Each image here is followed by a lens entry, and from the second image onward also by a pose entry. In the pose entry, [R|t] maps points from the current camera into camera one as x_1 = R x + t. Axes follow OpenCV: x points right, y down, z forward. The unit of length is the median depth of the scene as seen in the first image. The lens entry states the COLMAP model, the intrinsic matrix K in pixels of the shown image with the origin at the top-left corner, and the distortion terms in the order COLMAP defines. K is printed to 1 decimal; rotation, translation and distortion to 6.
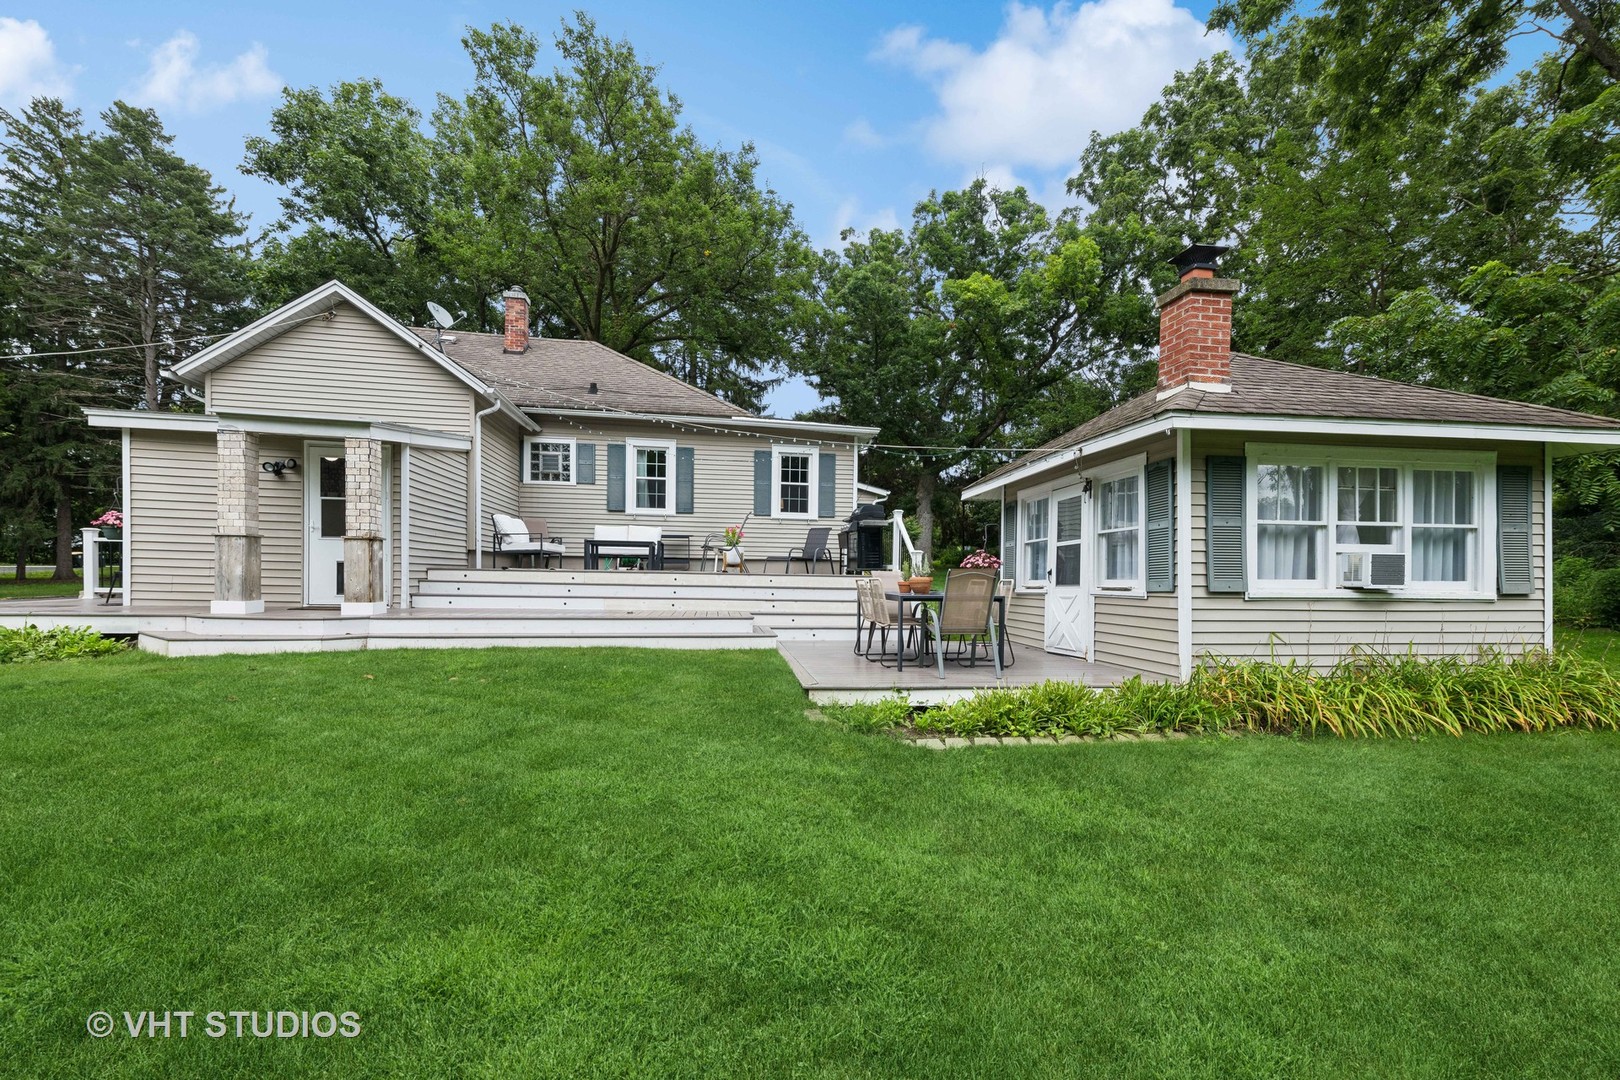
lens RADIAL K [[670.2, 0, 810.7], [0, 670.2, 590.5], [0, 0, 1]] dist [0.006566, -0.000547]
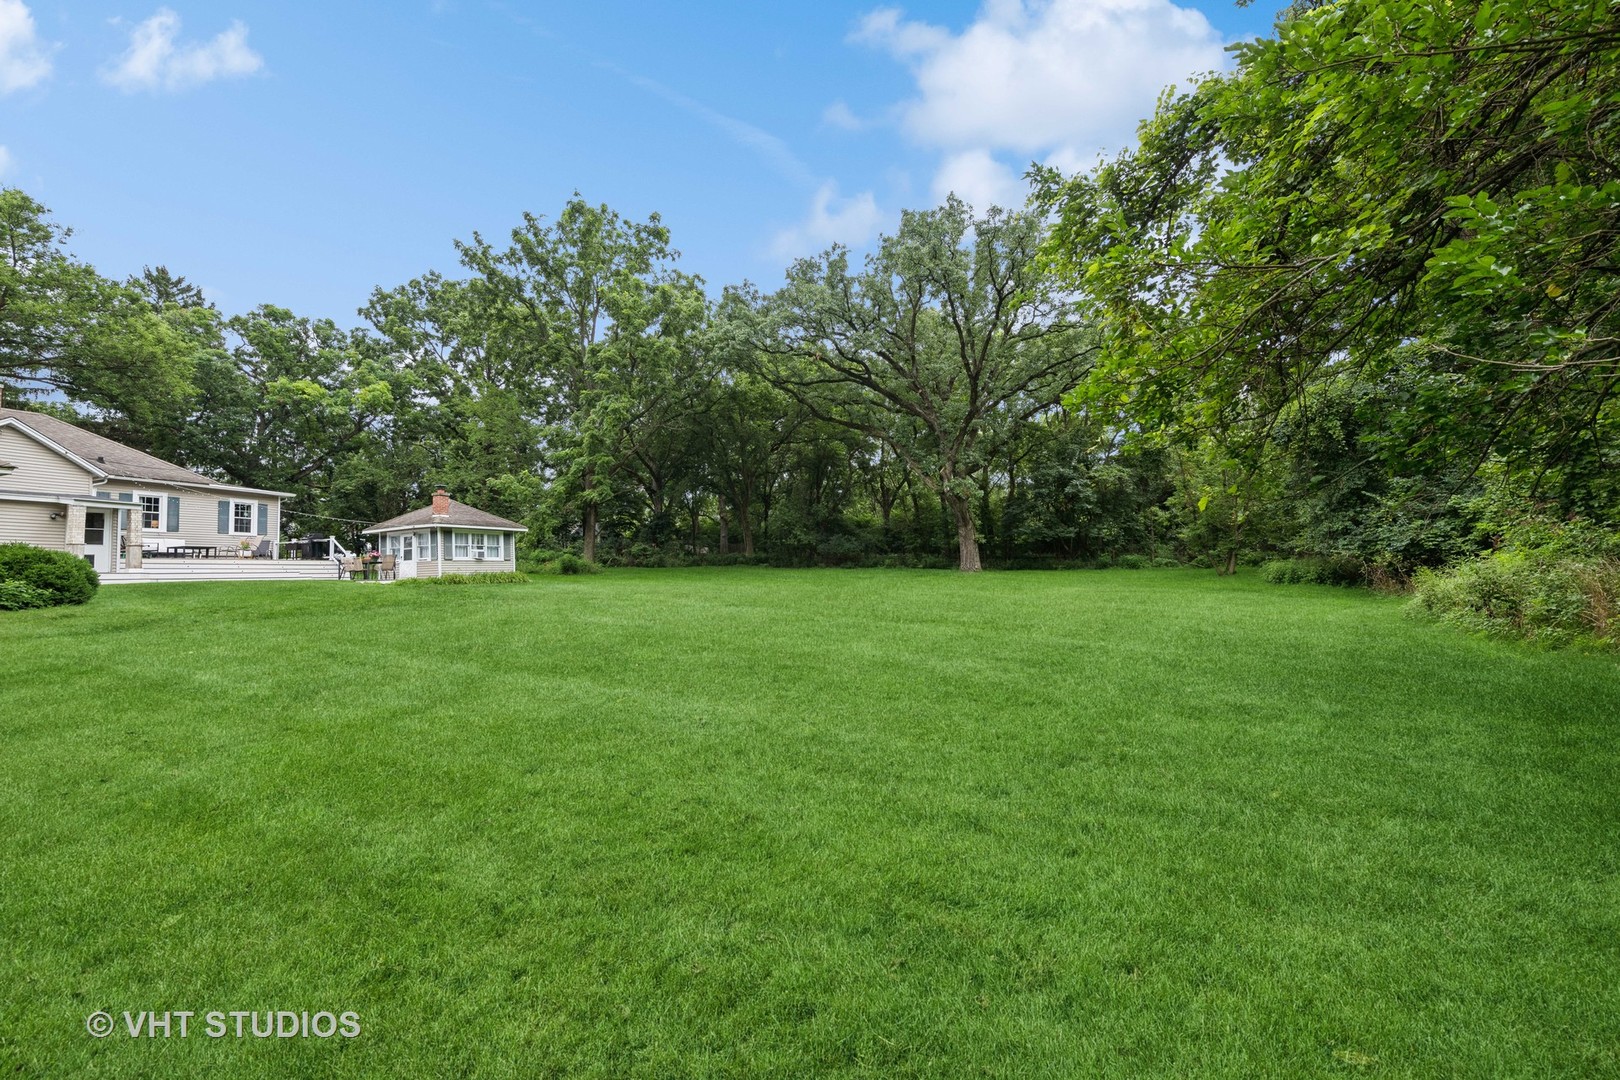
lens RADIAL K [[621.4, 0, 810.0], [0, 621.4, 540.0], [0, 0, 1]] dist [0.000362, -0.000076]
pose [[0.508167, 0.017360, 0.861083, -0.982192], [0.052455, 0.997317, -0.051063, 0.117756], [-0.859660, 0.071116, 0.505893, -1.801282]]
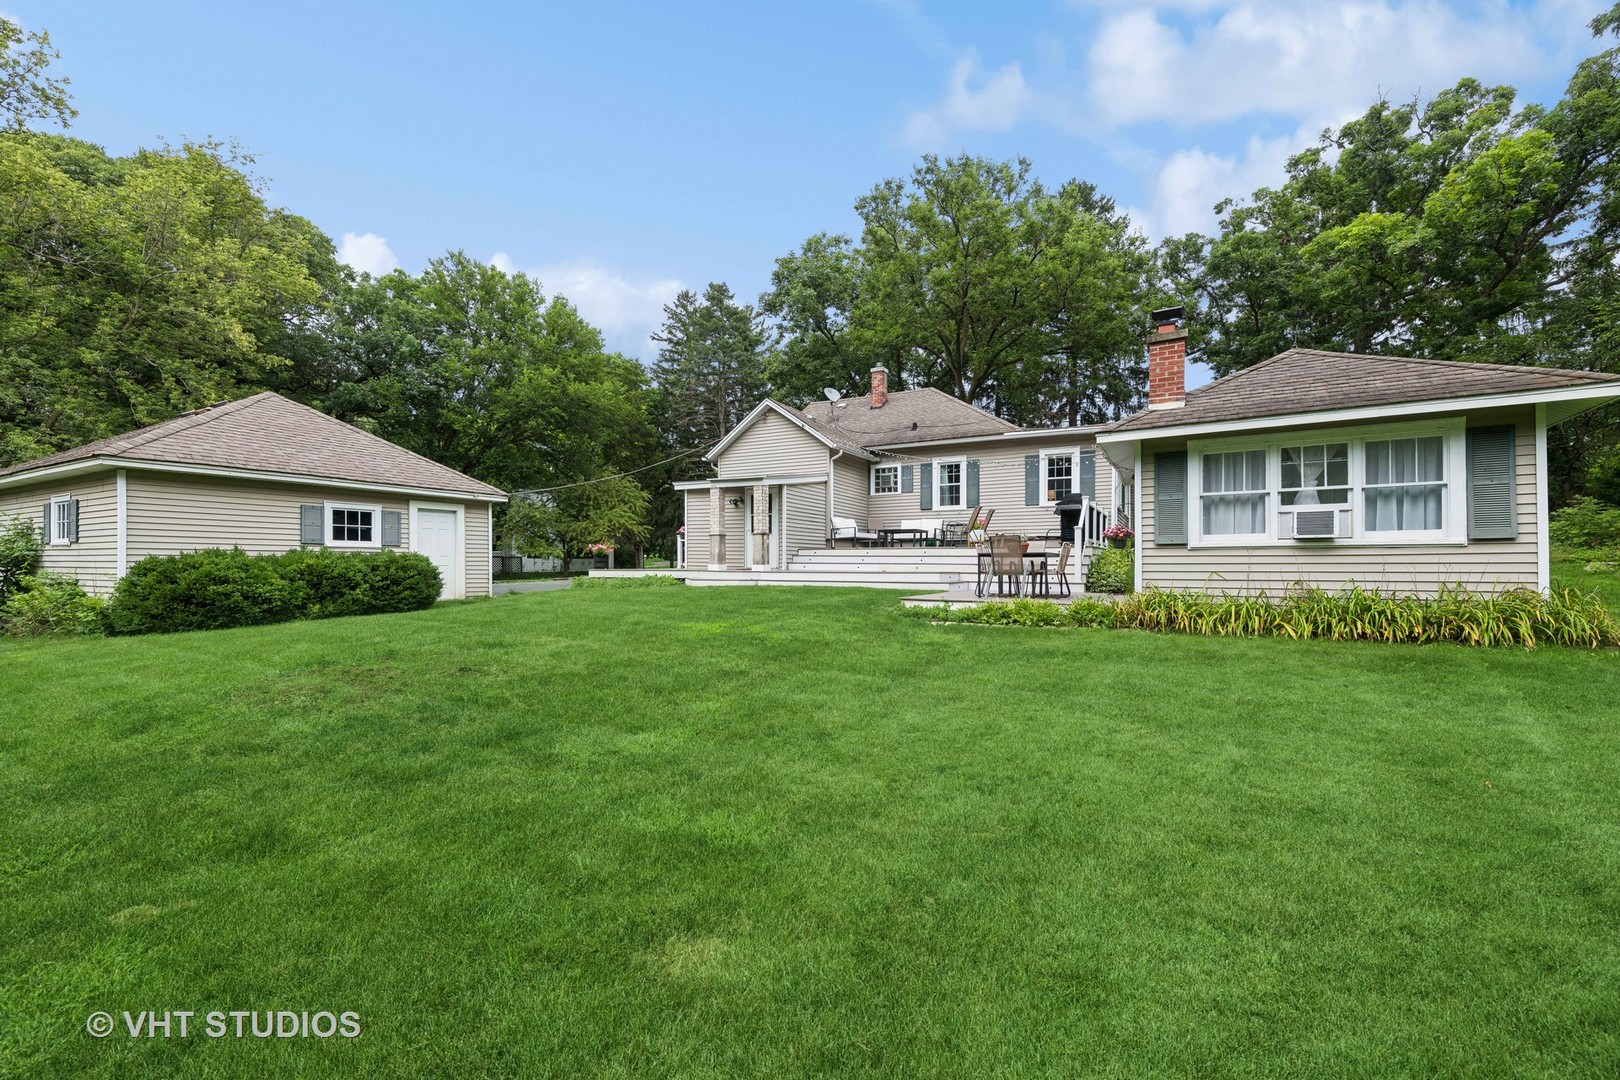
lens RADIAL K [[643.7, 0, 808.8], [0, 643.7, 573.4], [0, 0, 1]] dist [-0.000614, -0.000067]
pose [[0.788308, -0.004657, -0.615263, 0.449374], [-0.001991, 0.999947, -0.010120, 0.043139], [0.615277, 0.009203, 0.788257, -0.313662]]
